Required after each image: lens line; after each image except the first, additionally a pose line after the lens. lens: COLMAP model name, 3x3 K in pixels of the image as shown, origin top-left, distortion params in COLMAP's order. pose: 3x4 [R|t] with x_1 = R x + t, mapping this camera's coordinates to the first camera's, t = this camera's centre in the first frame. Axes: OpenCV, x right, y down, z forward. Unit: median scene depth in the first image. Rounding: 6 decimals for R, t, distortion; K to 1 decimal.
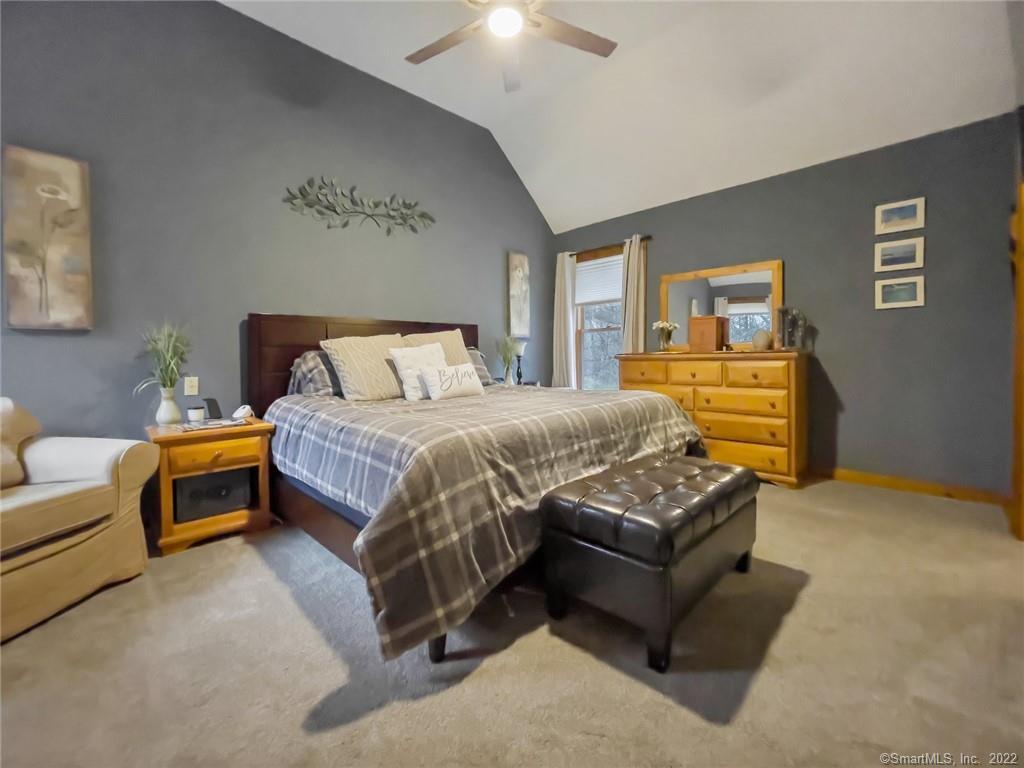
lens RADIAL K [[435.8, 0, 506.1], [0, 435.8, 366.0], [0, 0, 1]] dist [-0.001181, 0.000233]
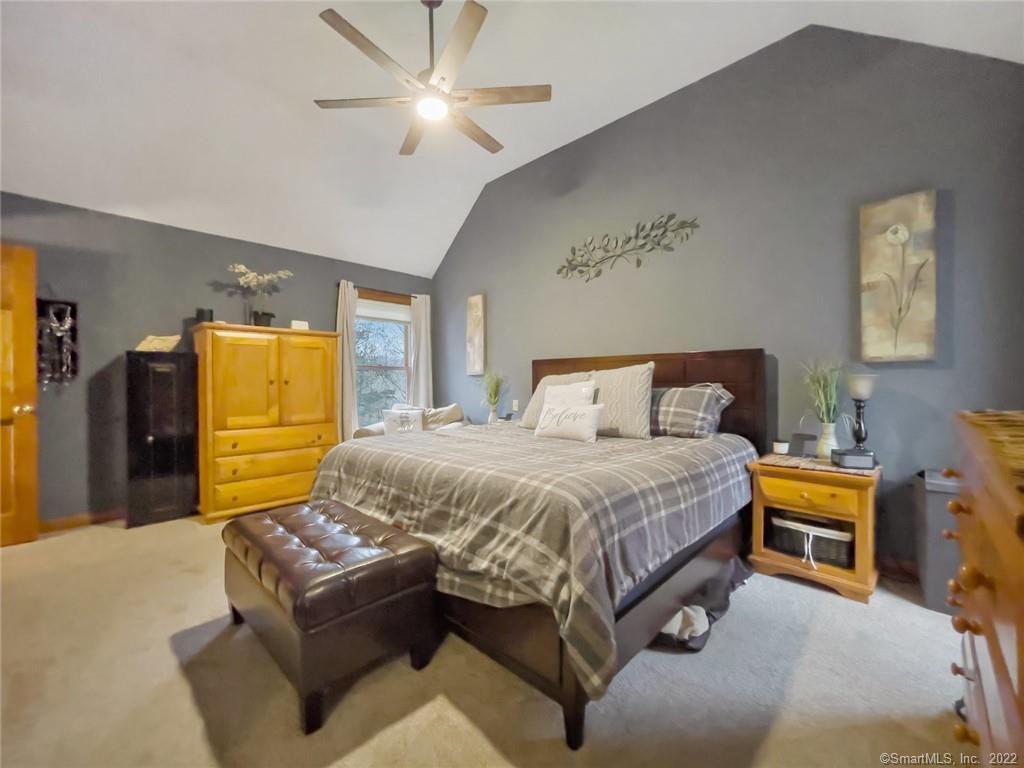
lens RADIAL K [[416.2, 0, 512.0], [0, 416.2, 384.0], [0, 0, 1]] dist [0.002292, 0.000365]
pose [[0.024239, 0.019229, -0.999521, 0.989943], [-0.022947, 0.999562, 0.018674, -0.078642], [0.999443, 0.022483, 0.024670, 1.072193]]
